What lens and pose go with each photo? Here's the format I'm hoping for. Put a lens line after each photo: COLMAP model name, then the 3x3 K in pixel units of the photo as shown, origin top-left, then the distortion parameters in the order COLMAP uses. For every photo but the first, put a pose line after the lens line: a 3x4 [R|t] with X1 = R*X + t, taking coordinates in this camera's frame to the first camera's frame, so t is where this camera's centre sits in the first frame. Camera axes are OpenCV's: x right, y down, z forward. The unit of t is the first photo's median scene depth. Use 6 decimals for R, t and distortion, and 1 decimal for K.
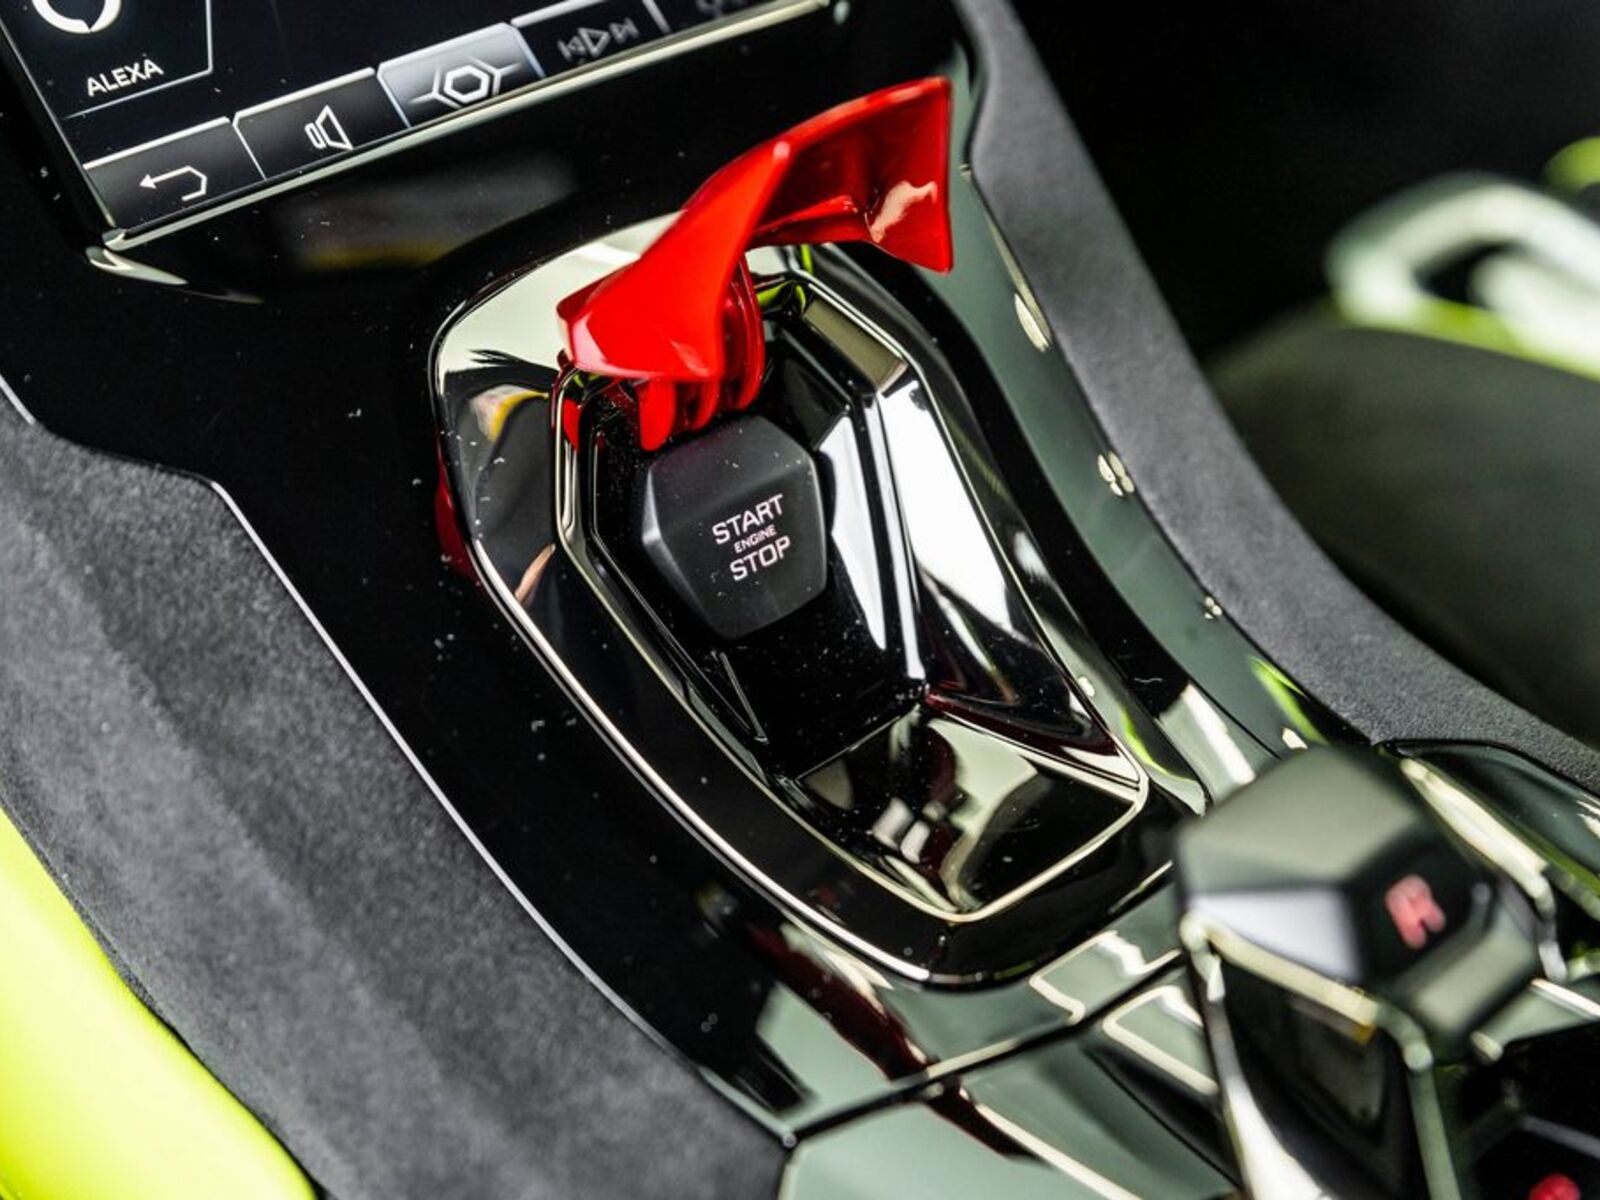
lens RADIAL K [[2237.8, 0, 800.0], [0, 2237.8, 600.0], [0, 0, 1]] dist [-0.103003, -0.007239]
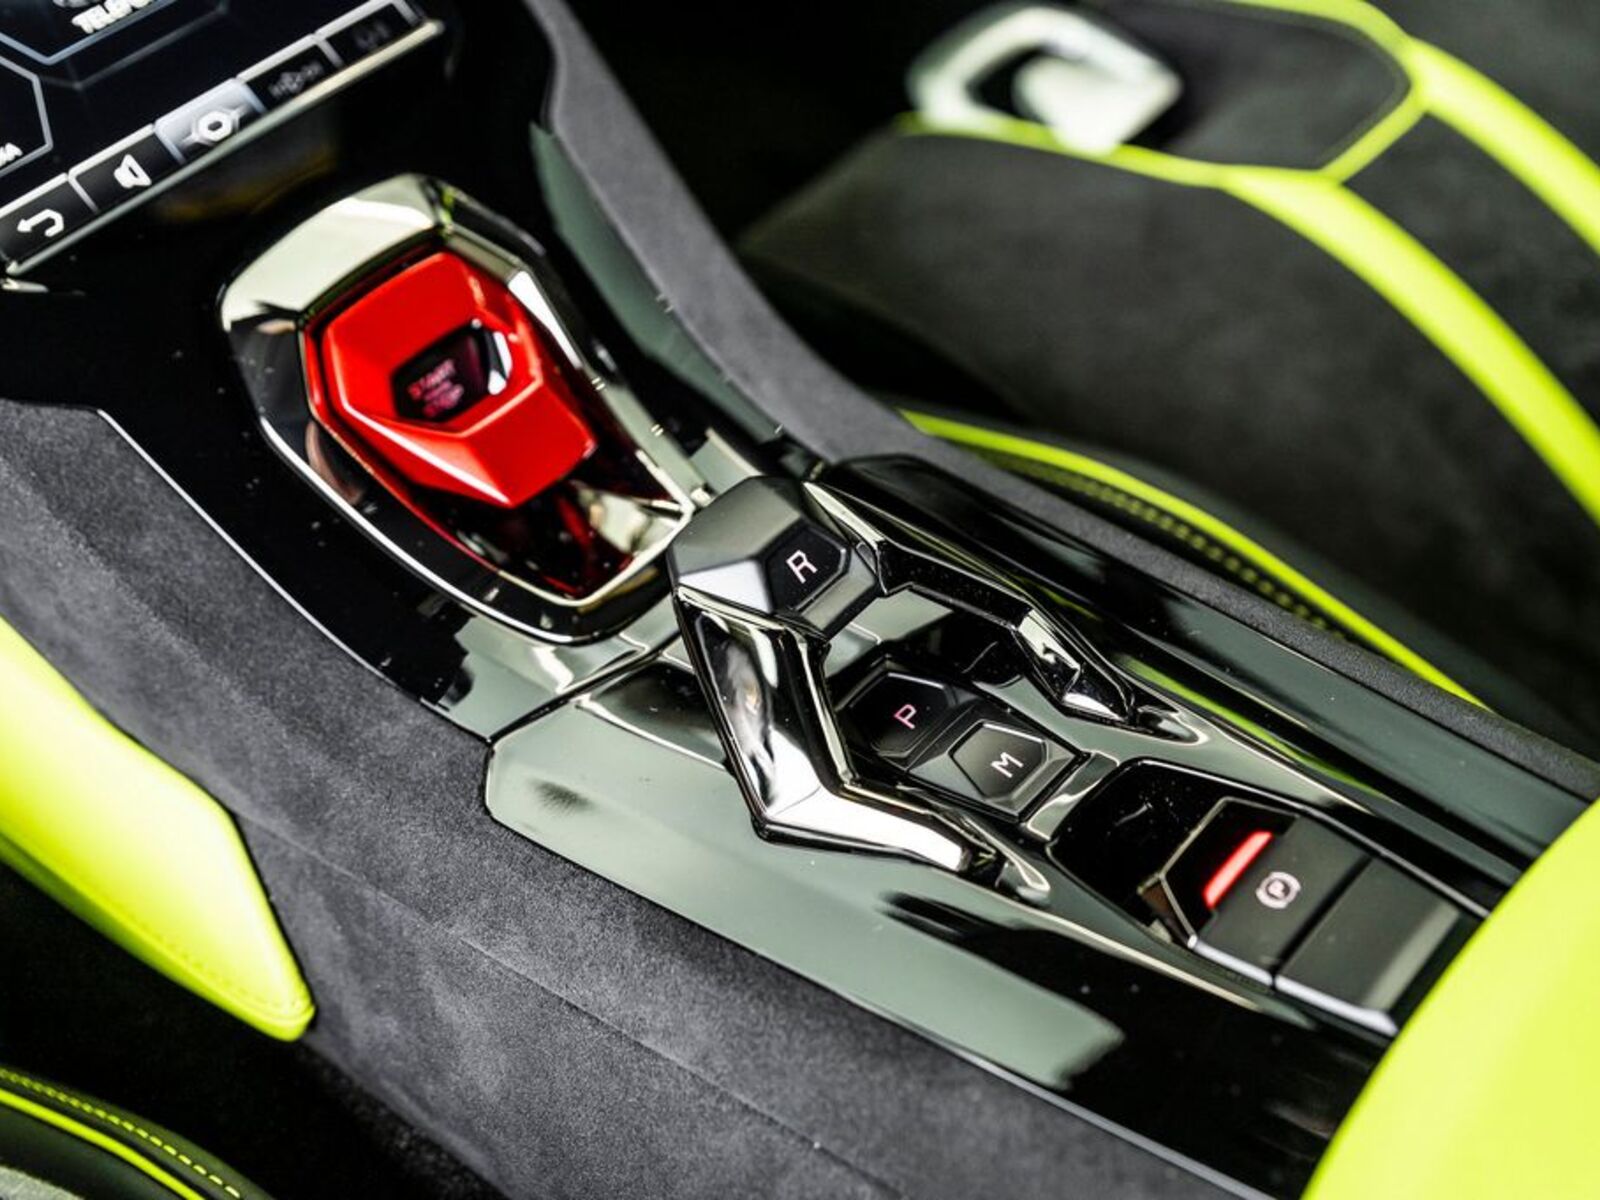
lens RADIAL K [[2025.3, 0, 800.2], [0, 2025.3, 606.1], [0, 0, 1]] dist [-0.074522, 0.036953]
pose [[0.988780, -0.140220, 0.051509, 0.163181], [0.131930, 0.981441, 0.139169, -0.049990], [-0.070068, -0.130812, 0.988928, -0.561784]]
